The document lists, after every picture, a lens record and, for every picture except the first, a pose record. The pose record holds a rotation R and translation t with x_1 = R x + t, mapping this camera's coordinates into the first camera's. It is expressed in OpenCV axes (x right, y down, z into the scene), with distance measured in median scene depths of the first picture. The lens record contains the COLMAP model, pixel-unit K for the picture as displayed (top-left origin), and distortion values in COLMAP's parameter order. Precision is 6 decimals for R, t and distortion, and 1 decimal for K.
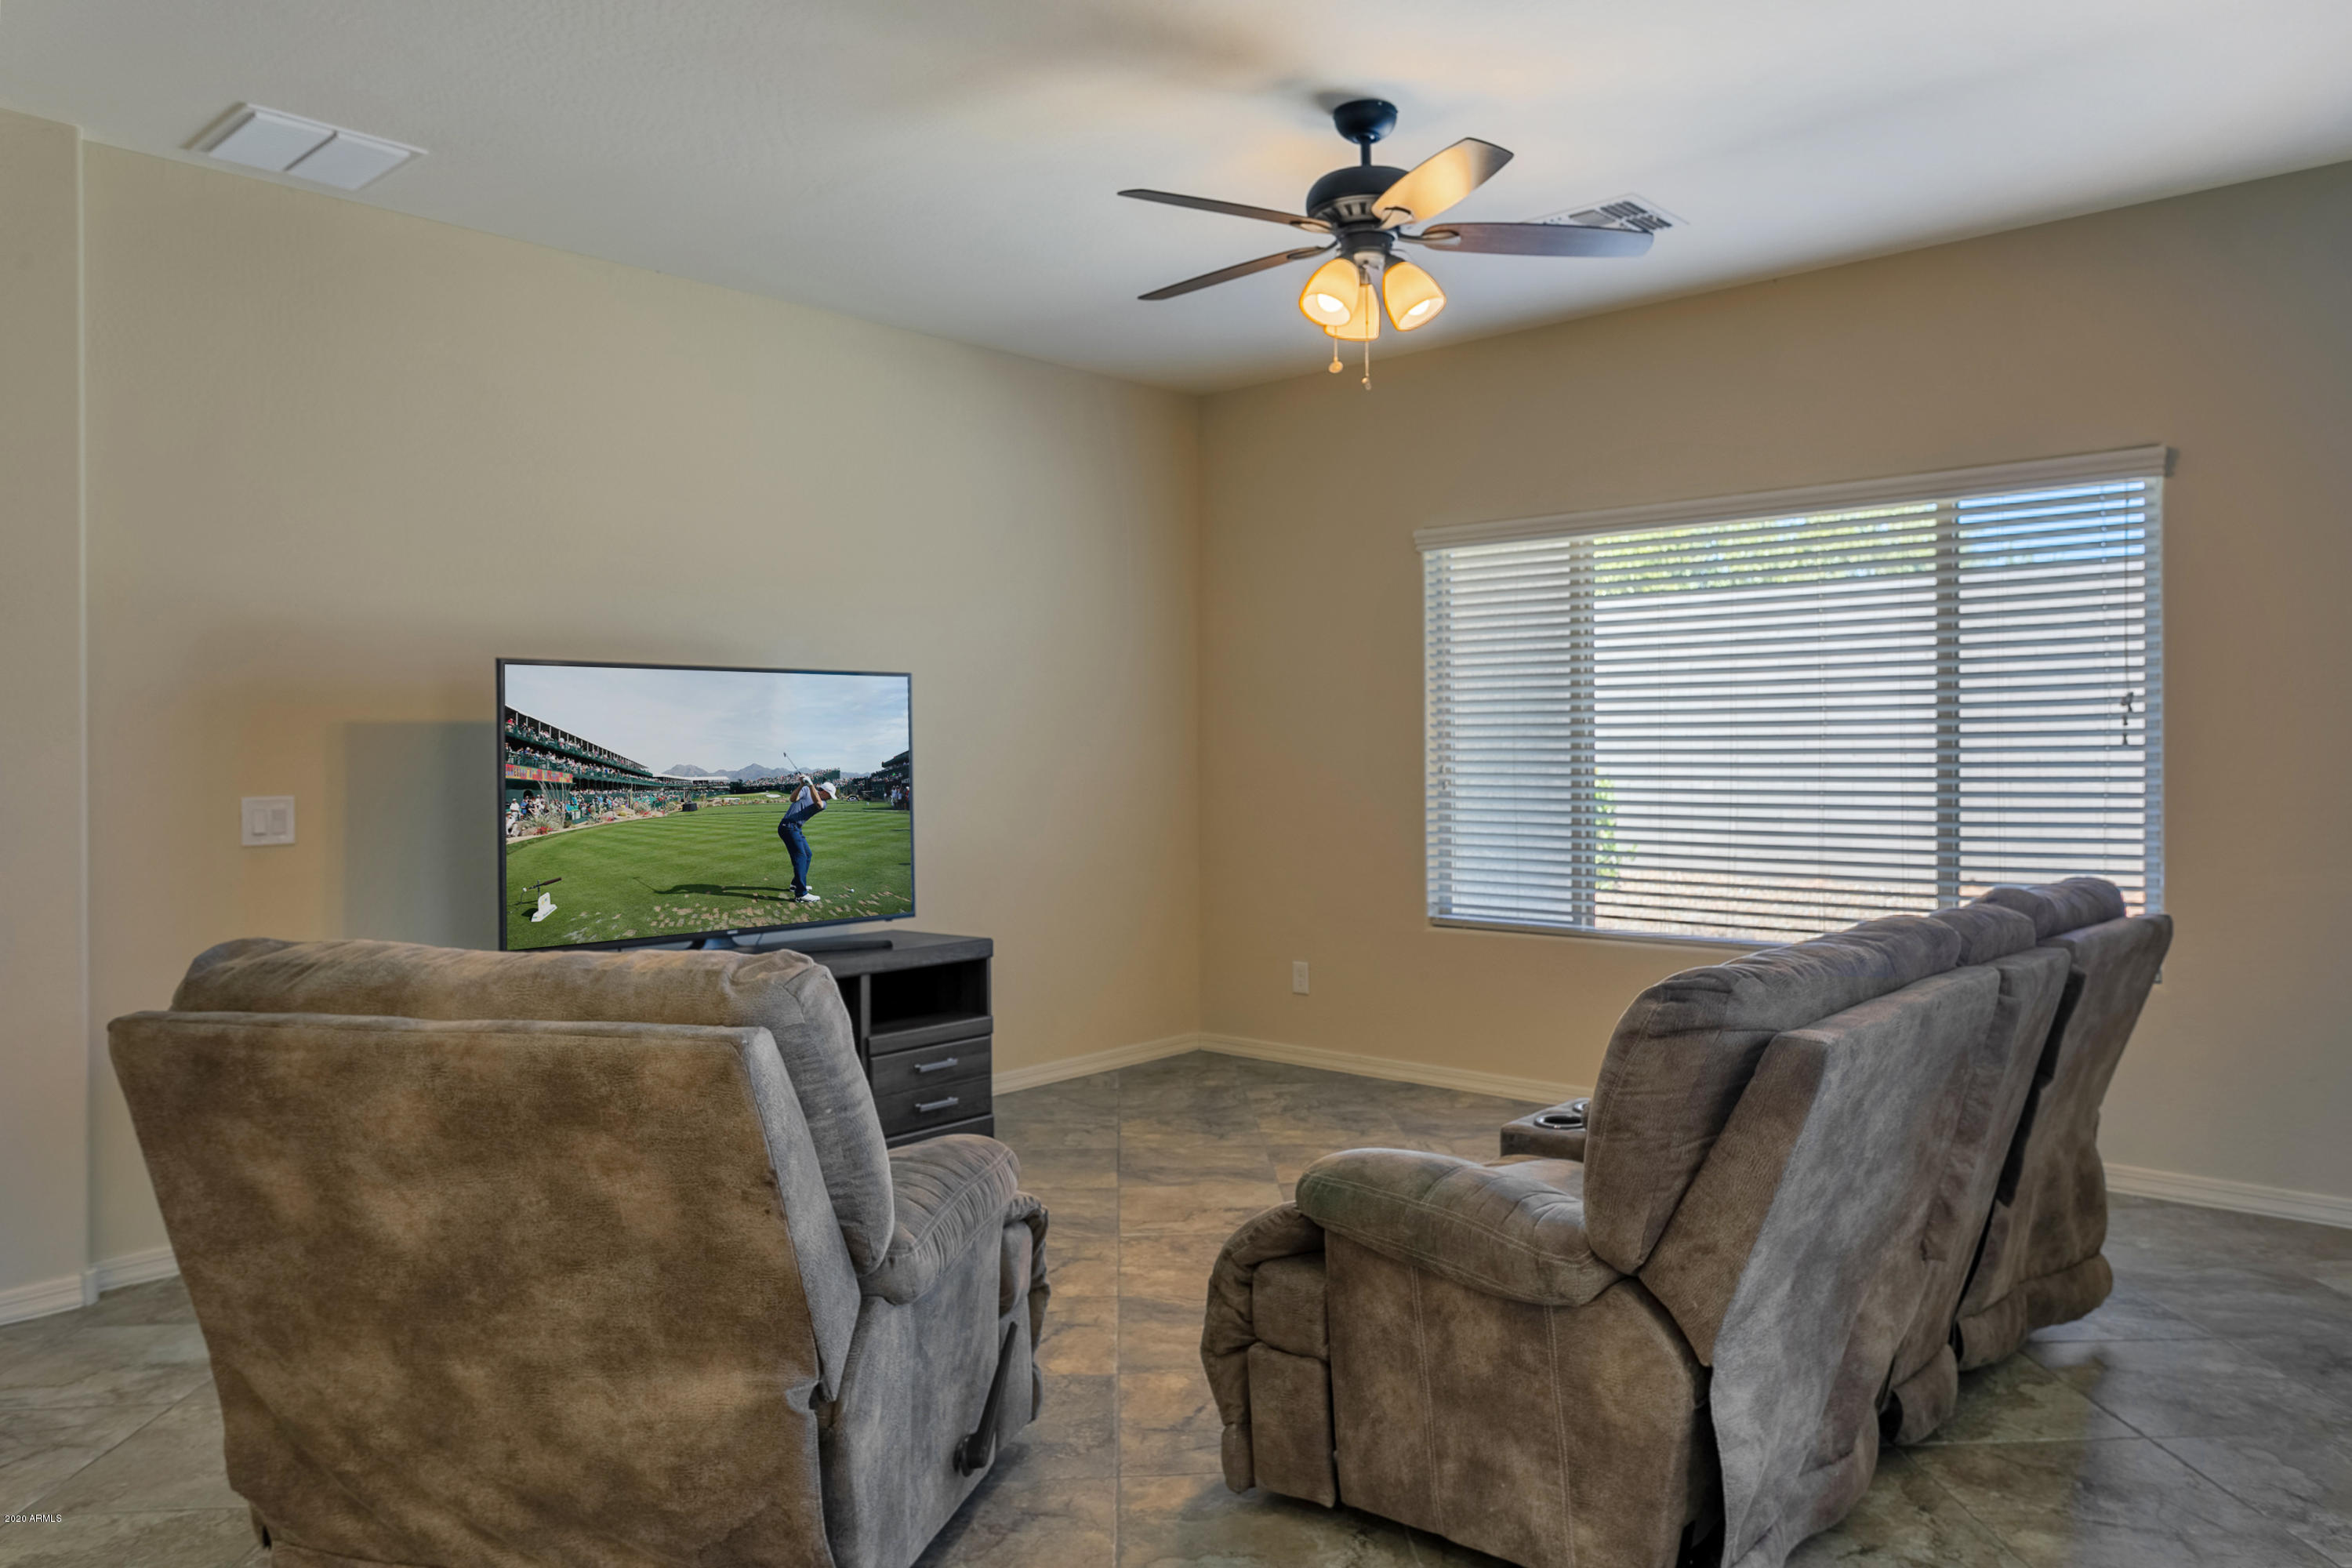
lens RADIAL K [[1581.8, 0, 1181.4], [0, 1581.8, 742.7], [0, 0, 1]] dist [-0.004864, -0.001136]
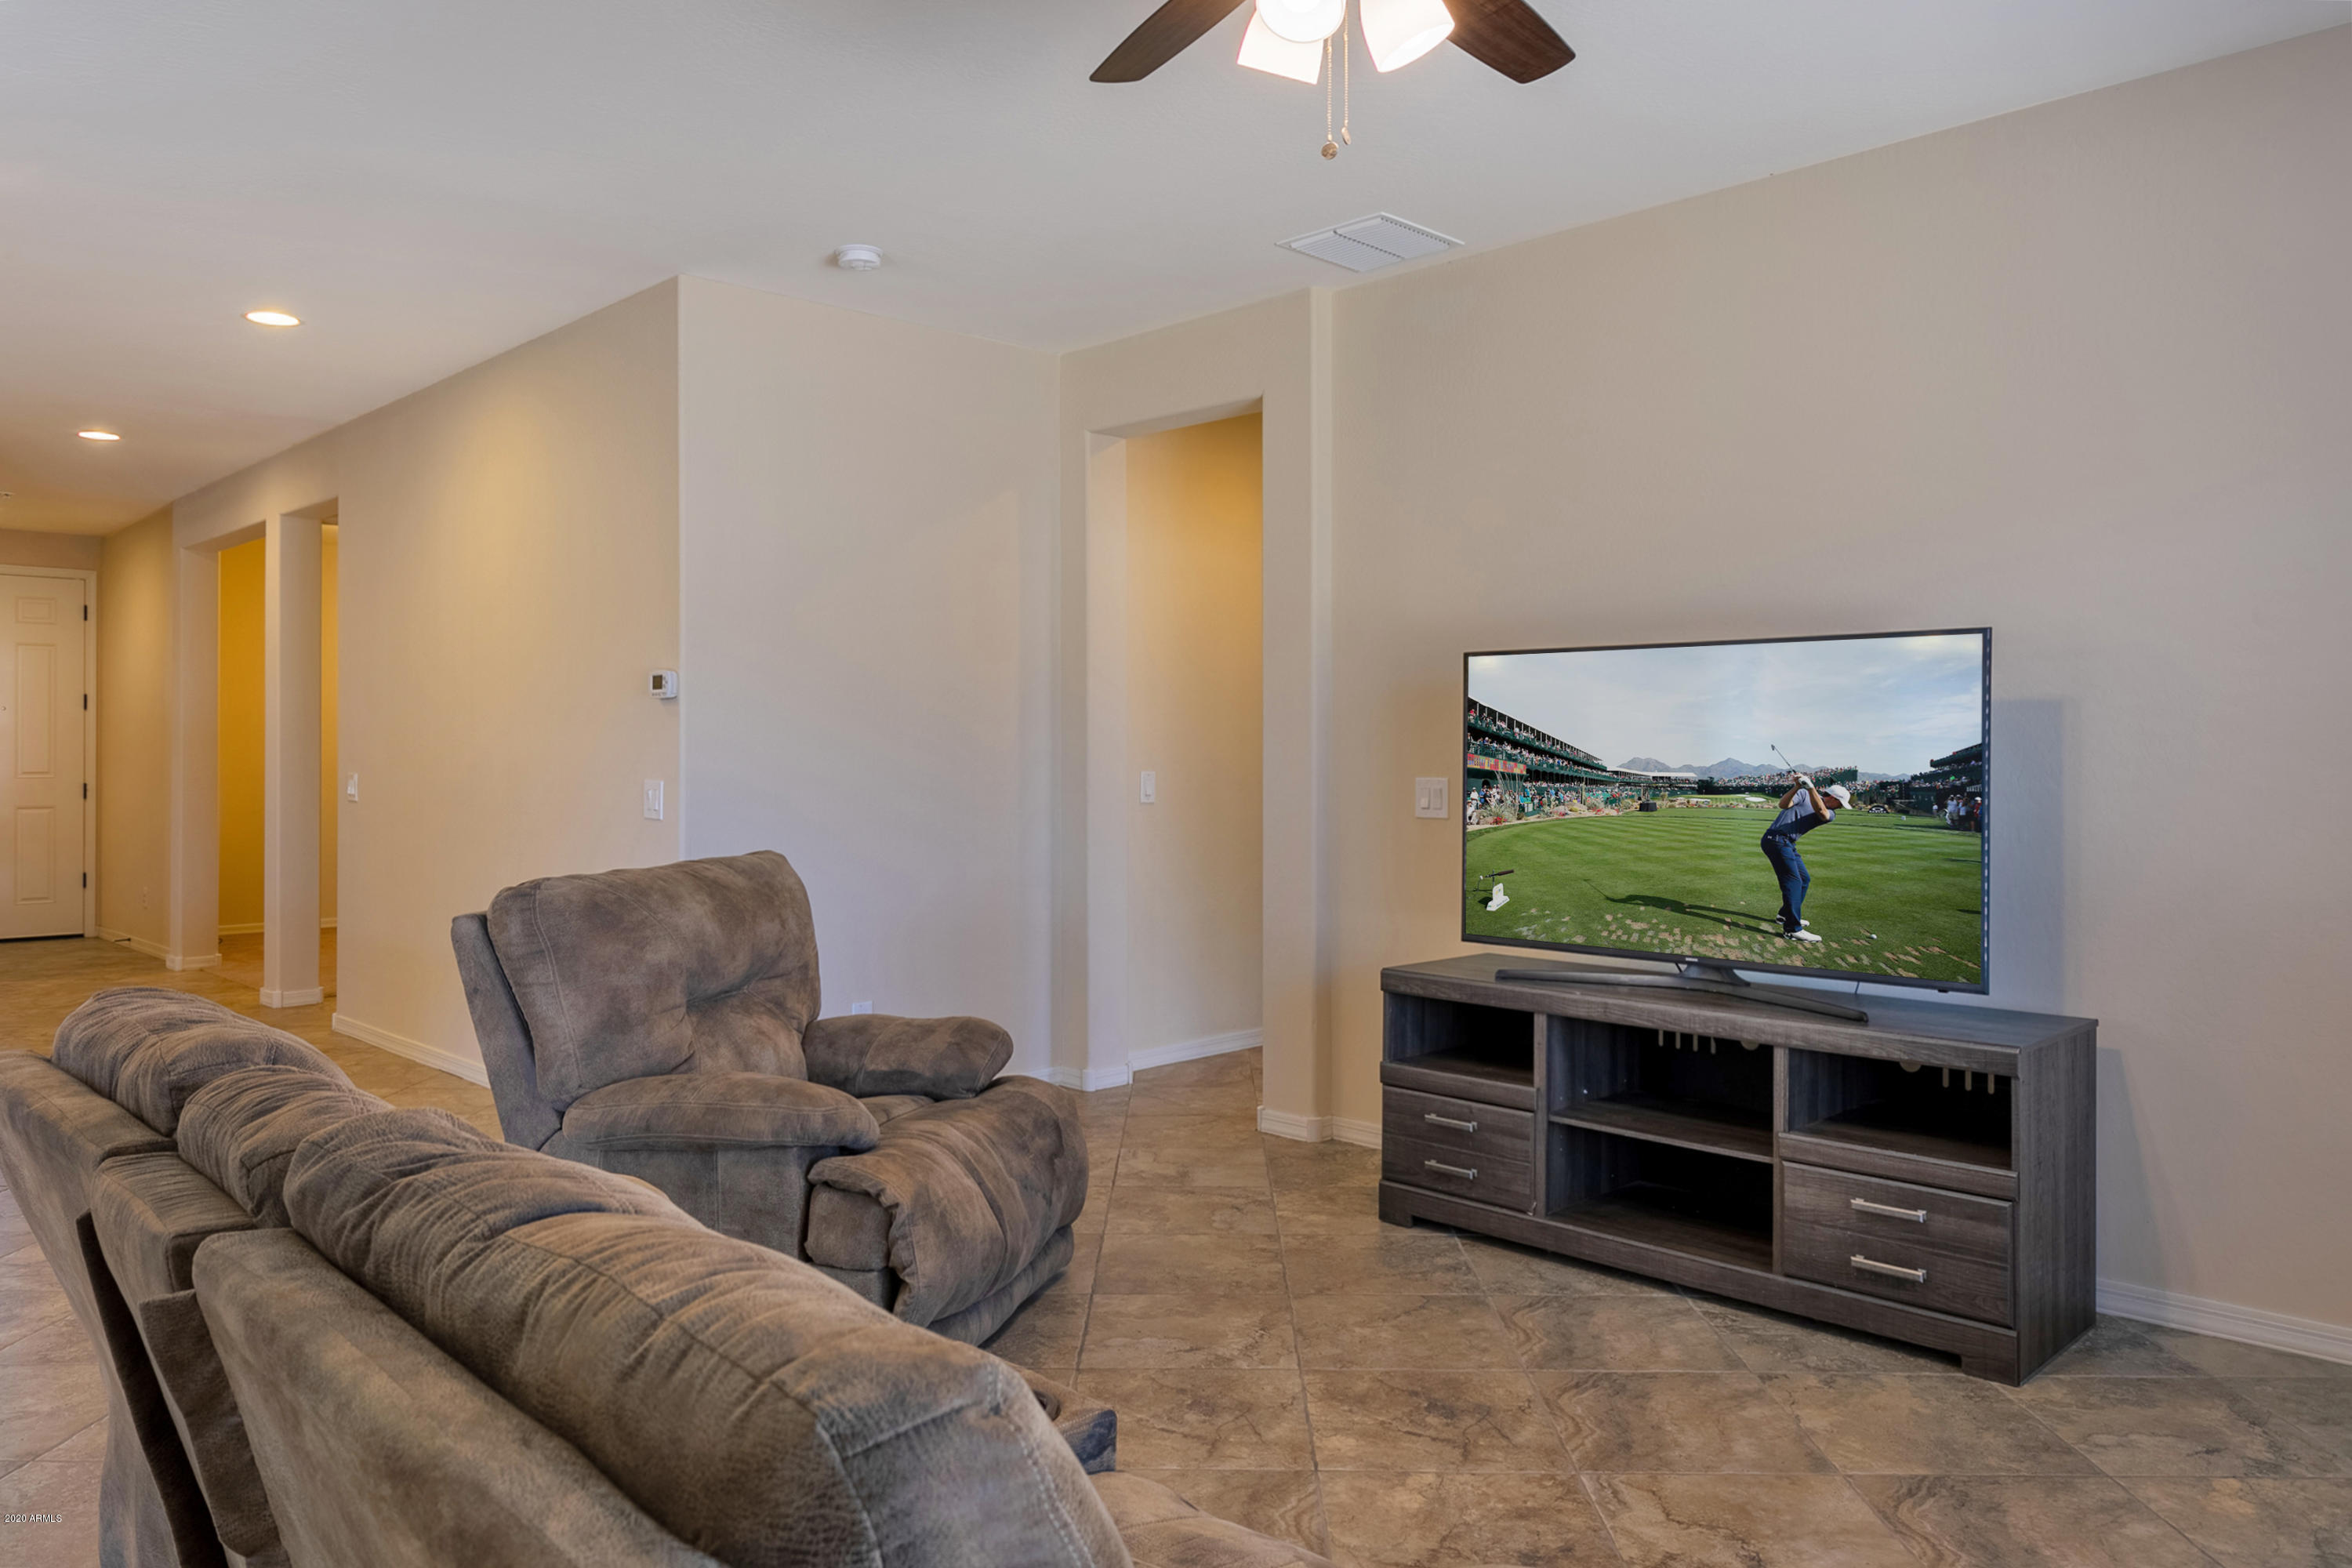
lens RADIAL K [[1581.8, 0, 1181.4], [0, 1581.8, 742.7], [0, 0, 1]] dist [-0.004864, -0.001136]
pose [[0.019373, 0.012379, -0.999736, 0.553762], [0.008214, 0.999888, 0.012540, -0.007395], [0.999779, -0.008454, 0.019270, 0.732443]]
